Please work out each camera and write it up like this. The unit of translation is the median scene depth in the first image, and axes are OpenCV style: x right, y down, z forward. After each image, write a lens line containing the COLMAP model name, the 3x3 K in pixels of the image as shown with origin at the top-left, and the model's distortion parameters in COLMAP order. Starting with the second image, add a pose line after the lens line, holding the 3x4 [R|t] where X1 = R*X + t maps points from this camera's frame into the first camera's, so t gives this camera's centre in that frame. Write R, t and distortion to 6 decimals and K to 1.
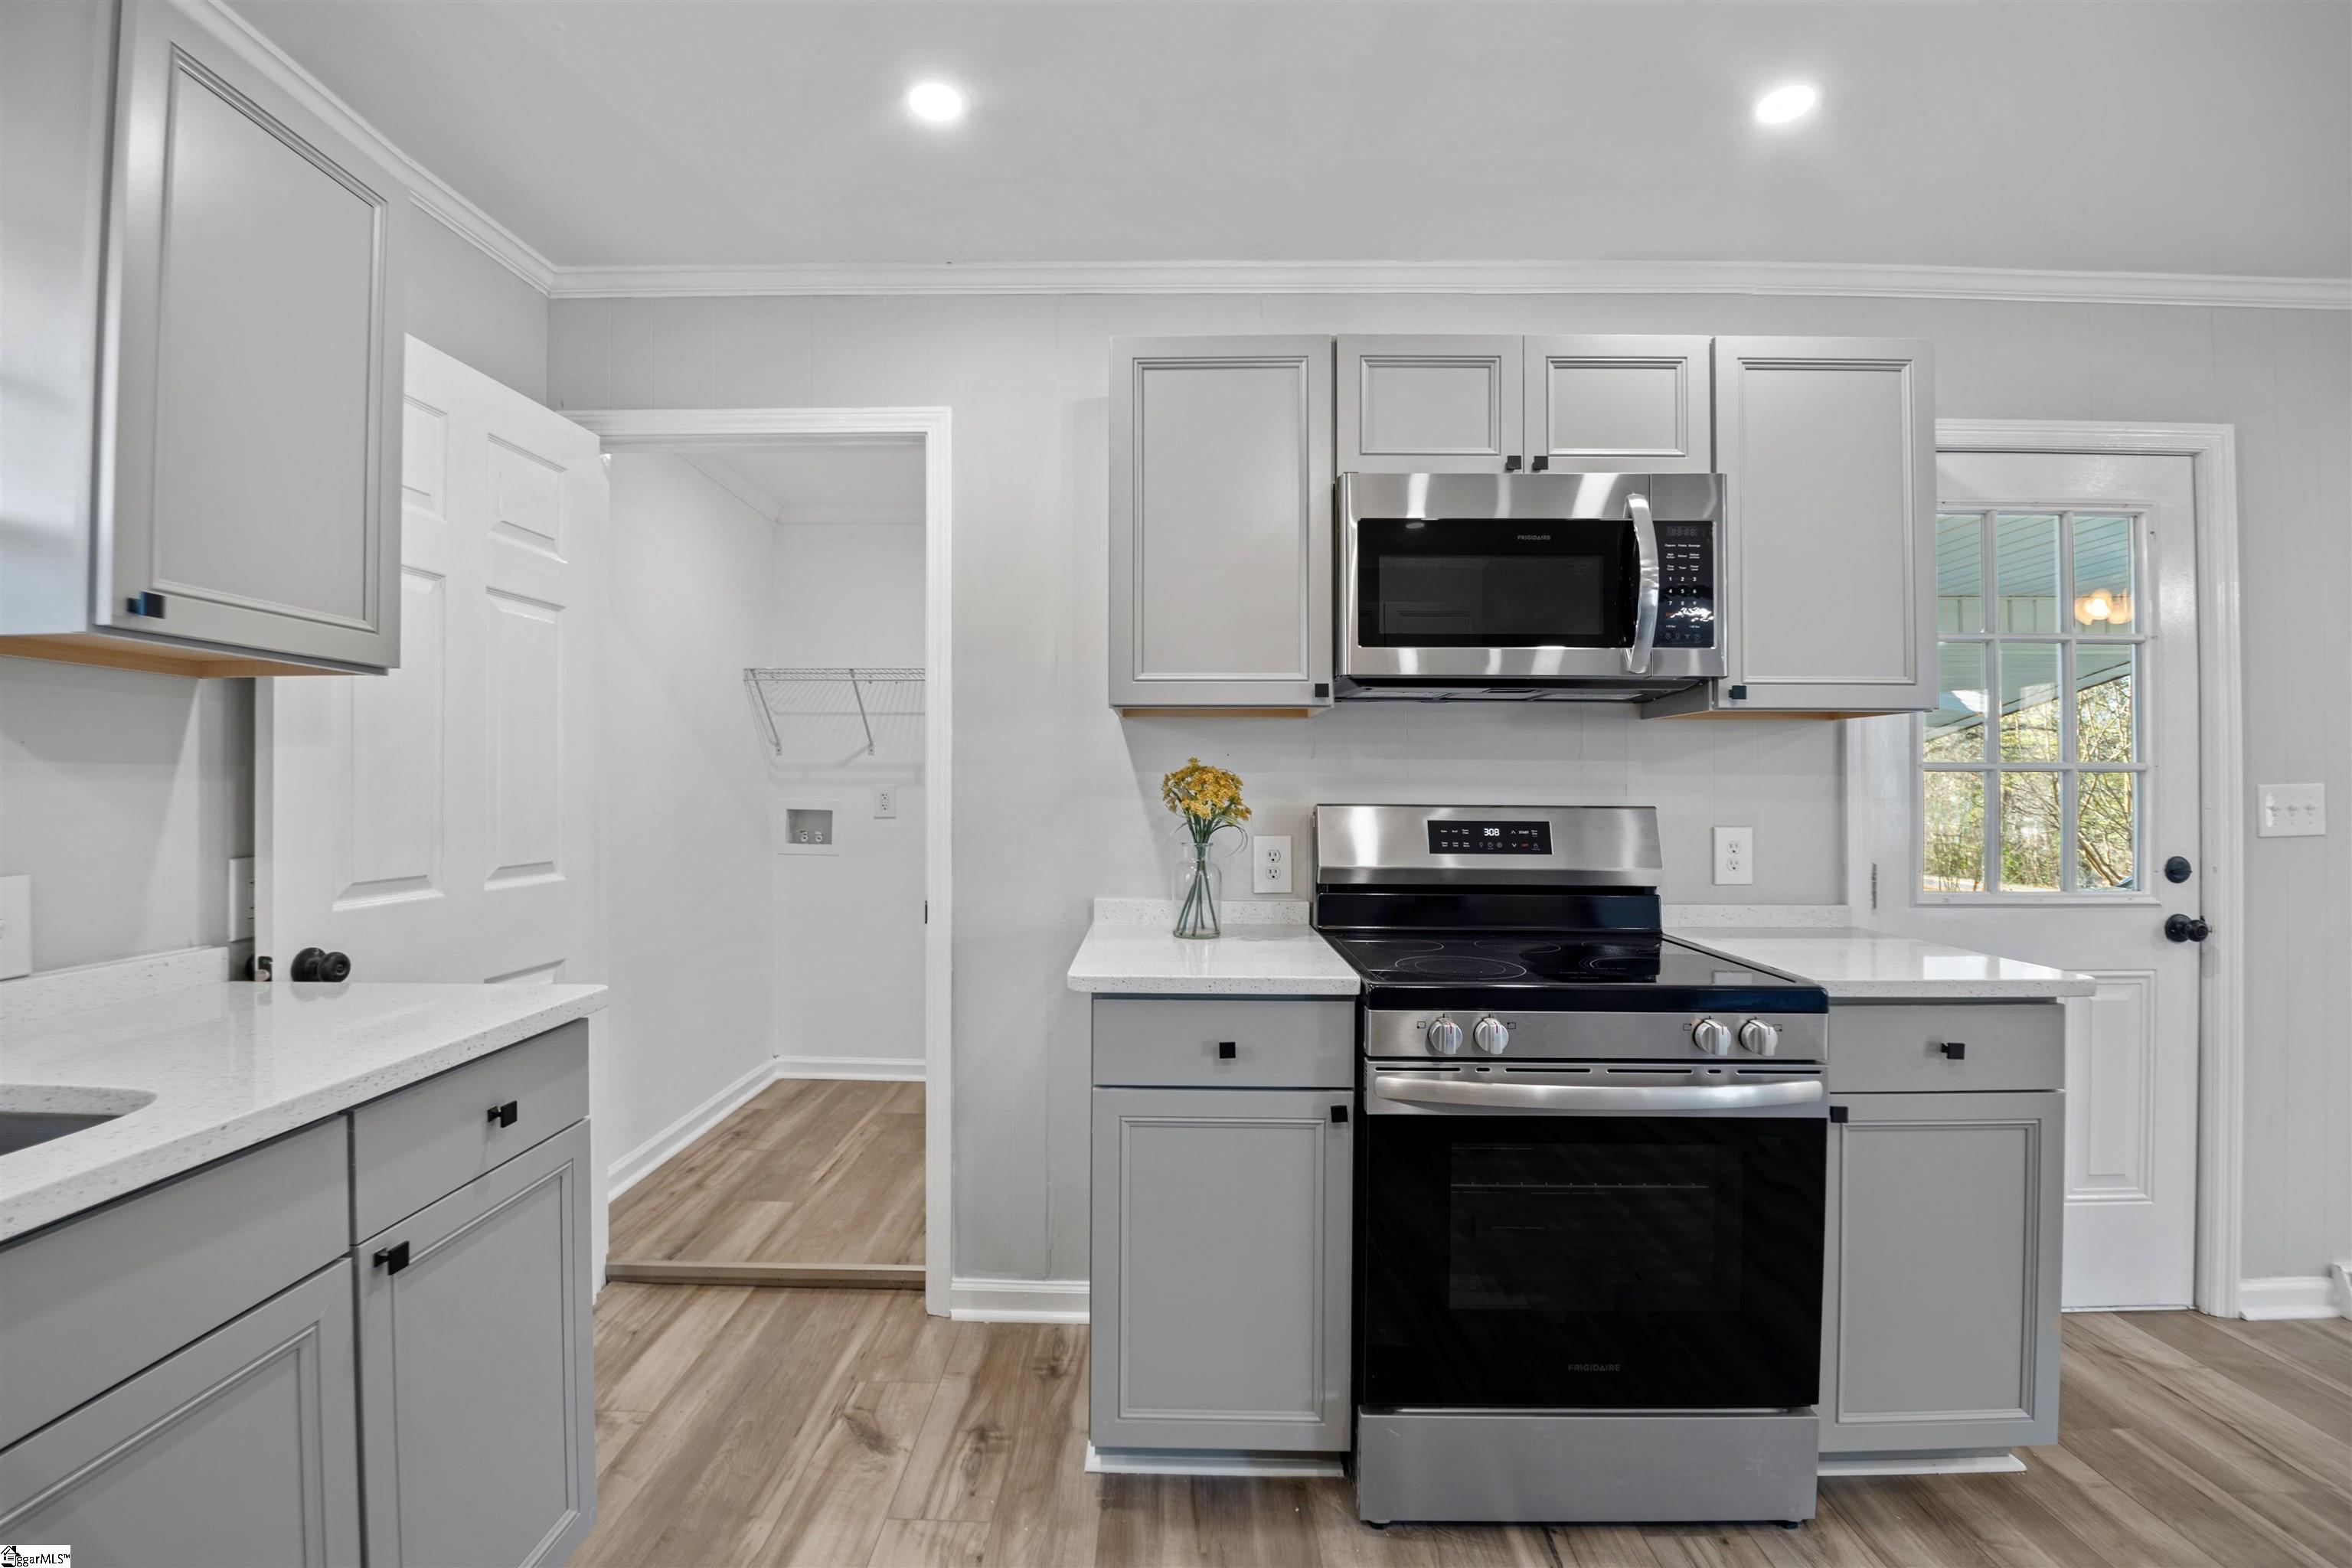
lens RADIAL K [[1016.9, 0, 1179.0], [0, 1016.9, 773.3], [0, 0, 1]] dist [-0.000687, -0.016767]
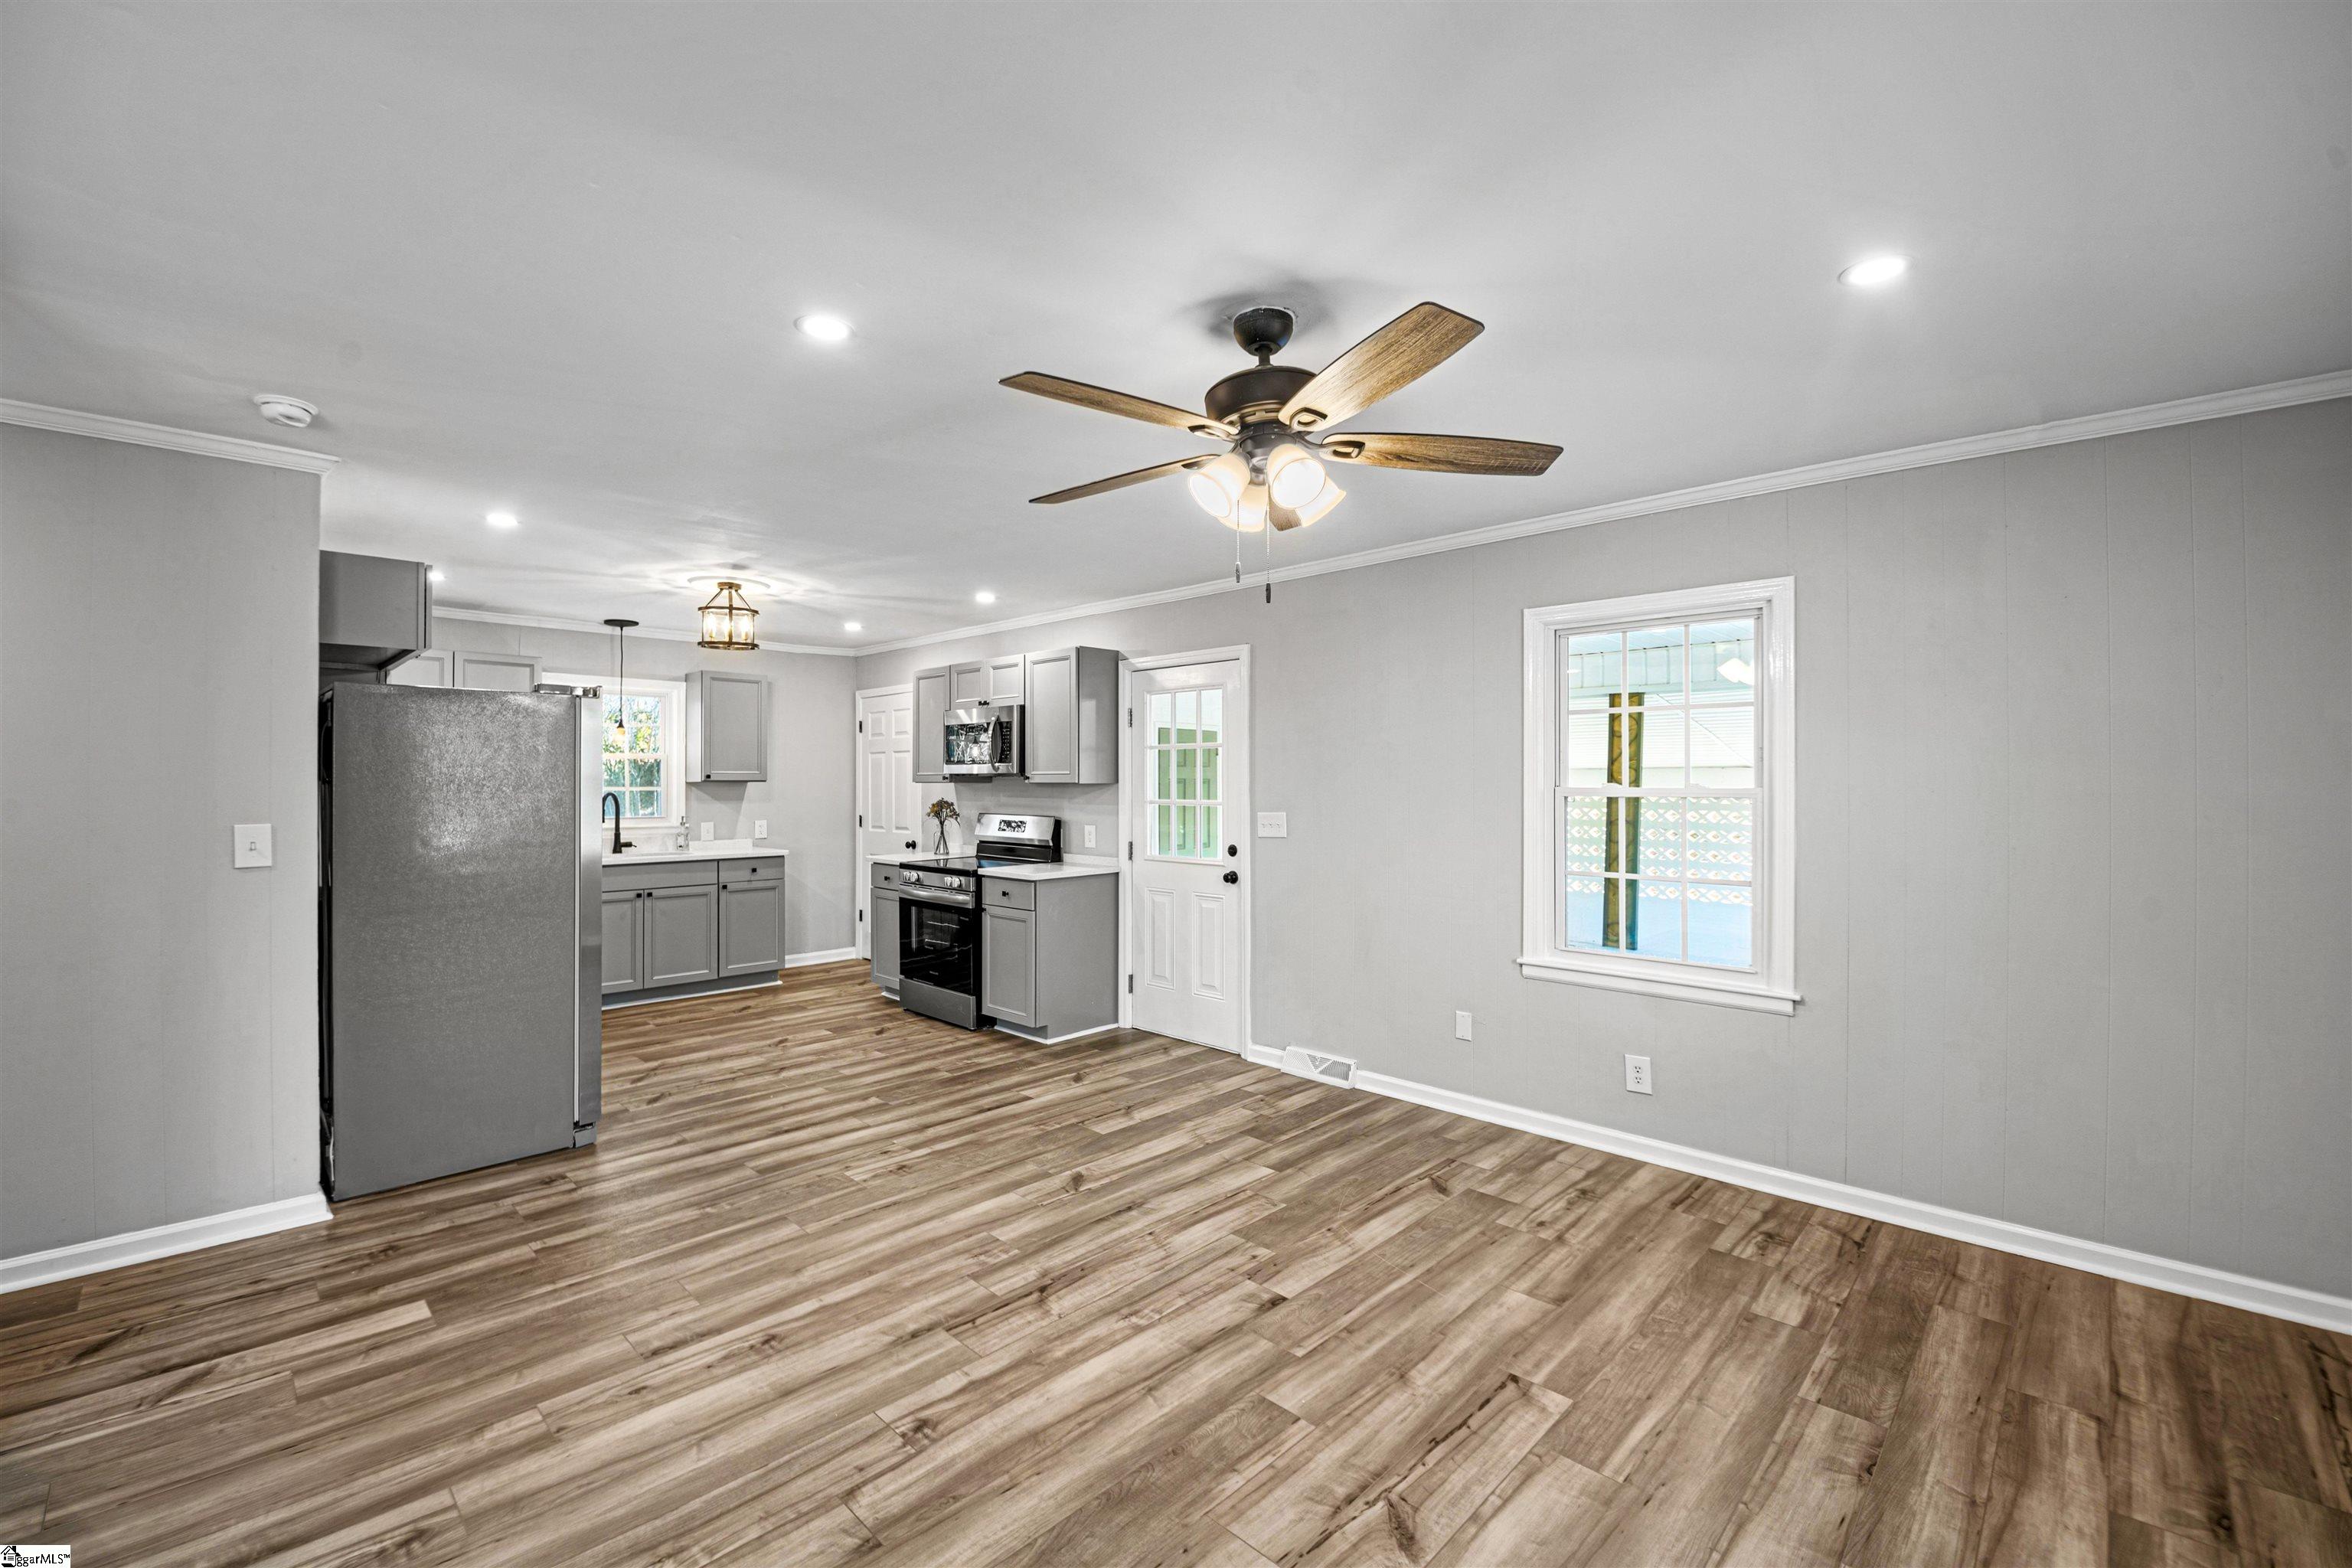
lens RADIAL K [[970.1, 0, 1170.3], [0, 970.1, 777.9], [0, 0, 1]] dist [-0.009772, -0.011032]
pose [[0.734779, -0.006371, -0.678276, 2.919700], [0.010398, 0.999944, 0.001872, -0.085349], [0.678226, -0.008428, 0.734805, -0.820655]]
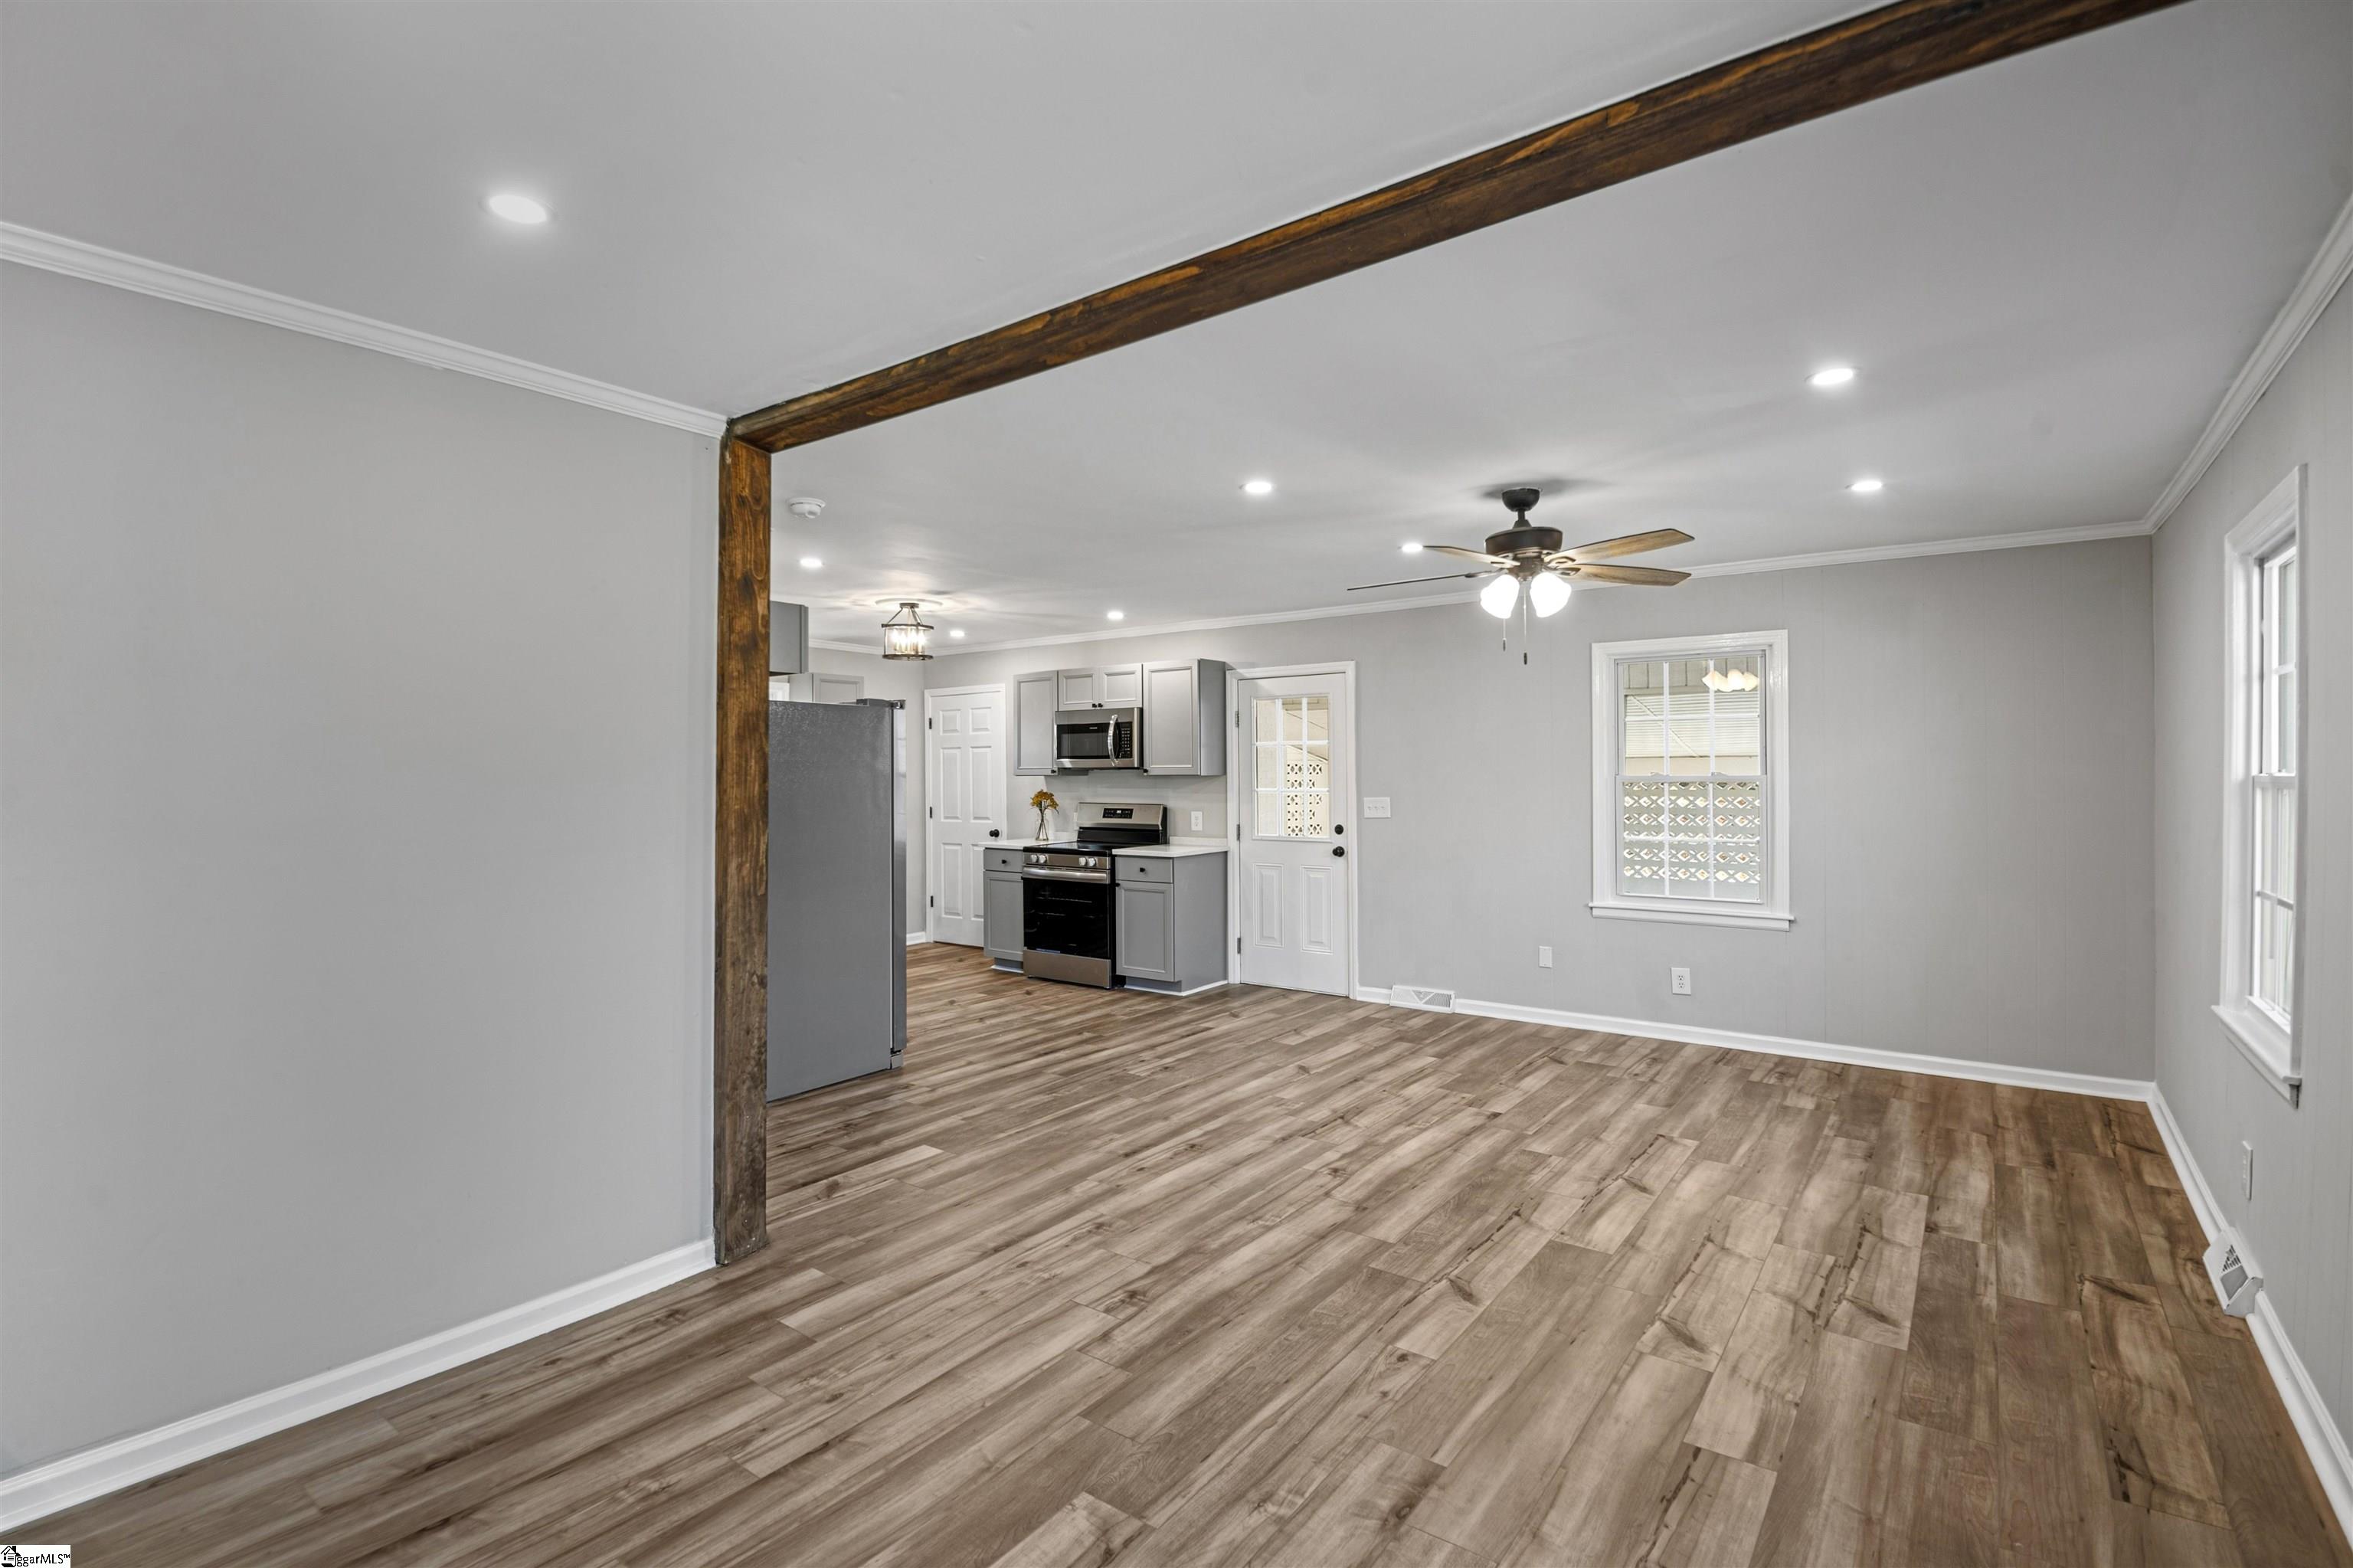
lens RADIAL K [[1084.8, 0, 1182.7], [0, 1084.8, 767.4], [0, 0, 1]] dist [-0.016788, 0.000360]
pose [[0.820533, -0.011914, -0.571475, 2.881778], [0.015345, 0.999882, 0.001187, -0.099359], [0.571394, -0.009743, 0.820618, -2.013588]]
